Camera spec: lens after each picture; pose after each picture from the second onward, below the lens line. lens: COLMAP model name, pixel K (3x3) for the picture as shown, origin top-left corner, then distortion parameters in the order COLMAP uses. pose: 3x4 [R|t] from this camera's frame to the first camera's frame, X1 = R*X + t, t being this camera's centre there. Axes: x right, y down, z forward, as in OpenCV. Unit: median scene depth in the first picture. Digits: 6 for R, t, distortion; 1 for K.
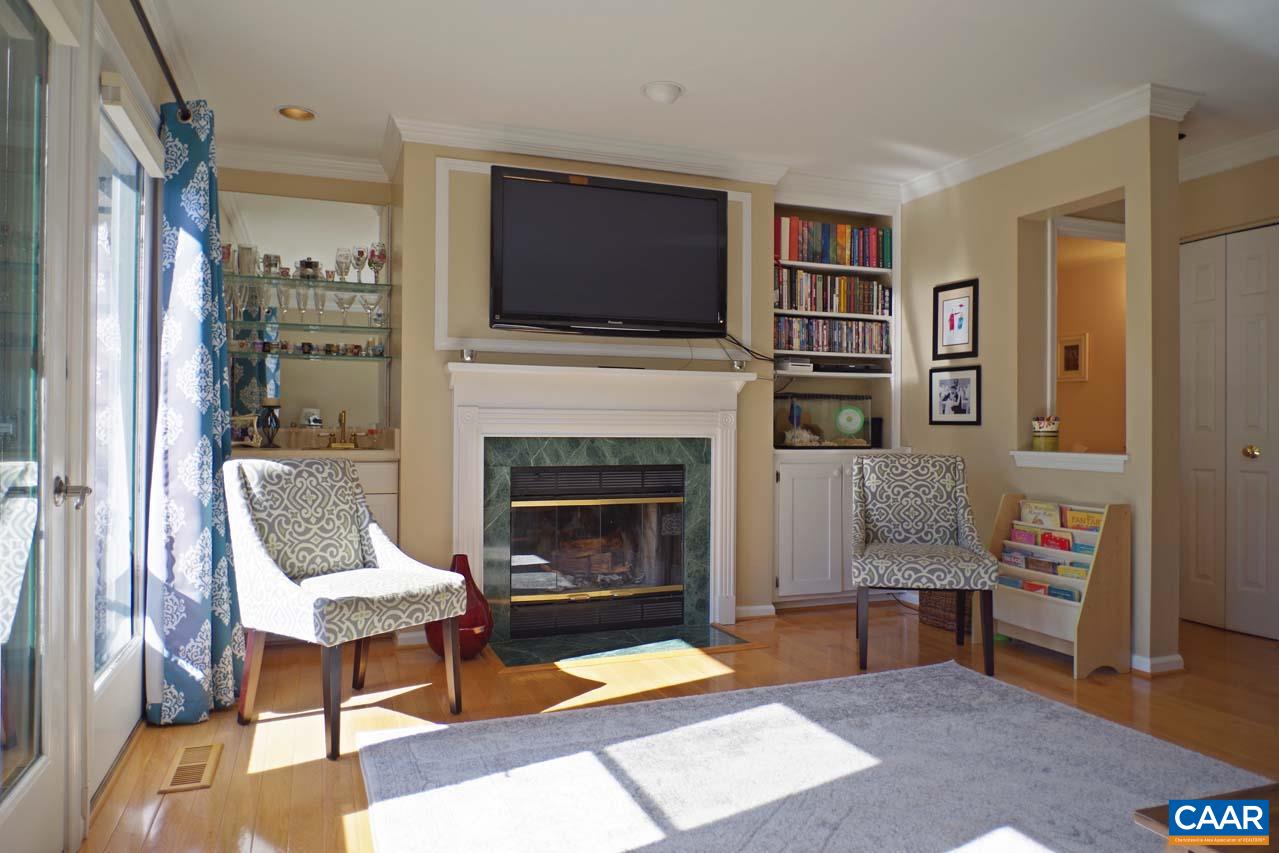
lens RADIAL K [[852.5, 0, 636.7], [0, 852.5, 422.4], [0, 0, 1]] dist [-0.035680, 0.020160]
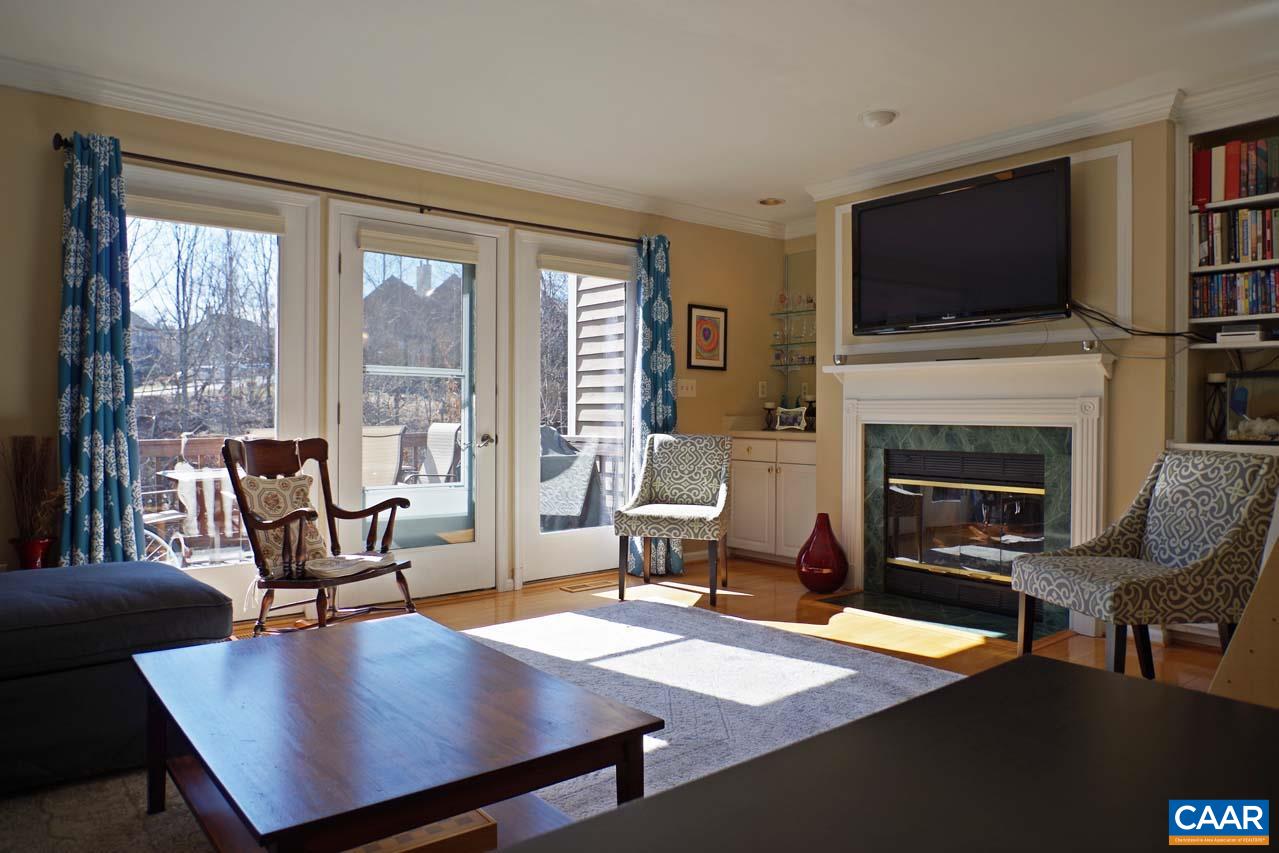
lens RADIAL K [[852.5, 0, 635.2], [0, 852.5, 420.0], [0, 0, 1]] dist [-0.035680, 0.020160]
pose [[0.316832, 0.002920, -0.948477, 0.875204], [0.003341, 0.999986, 0.004195, 0.005498], [0.948476, -0.004498, 0.316818, 0.292752]]
